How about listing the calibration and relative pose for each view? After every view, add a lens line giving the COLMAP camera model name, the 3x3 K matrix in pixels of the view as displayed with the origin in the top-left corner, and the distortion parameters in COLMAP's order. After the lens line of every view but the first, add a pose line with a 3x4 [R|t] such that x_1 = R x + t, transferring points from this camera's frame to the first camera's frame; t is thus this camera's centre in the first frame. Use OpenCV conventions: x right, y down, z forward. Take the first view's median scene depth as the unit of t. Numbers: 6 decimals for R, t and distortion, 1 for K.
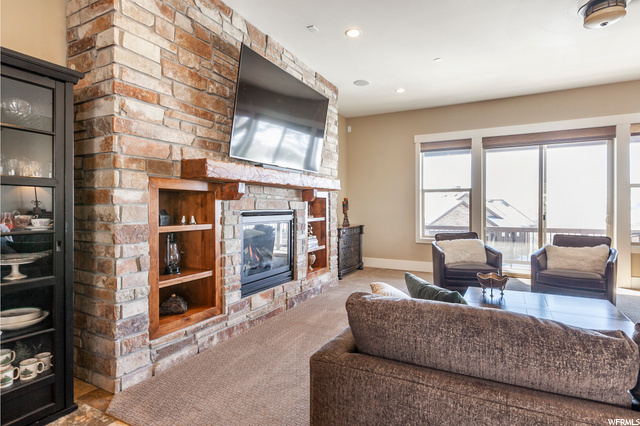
lens RADIAL K [[341.5, 0, 317.4], [0, 341.5, 210.5], [0, 0, 1]] dist [0.004564, -0.002066]
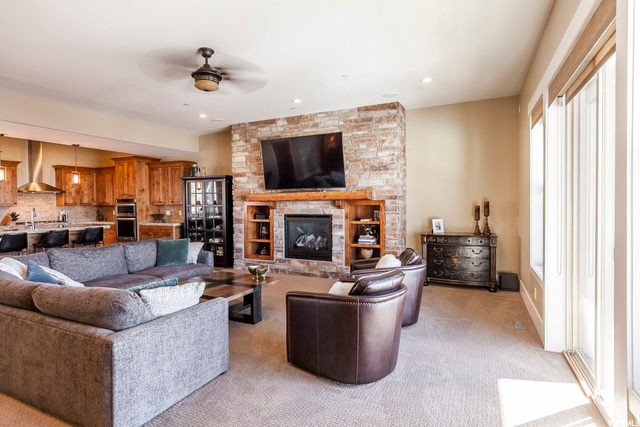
lens RADIAL K [[341.5, 0, 314.2], [0, 341.5, 210.1], [0, 0, 1]] dist [0.004564, -0.002066]
pose [[0.030310, 0.019026, -0.999359, 2.153104], [-0.000641, 0.999819, 0.019015, -0.073822], [0.999540, 0.000064, 0.030317, 1.339641]]
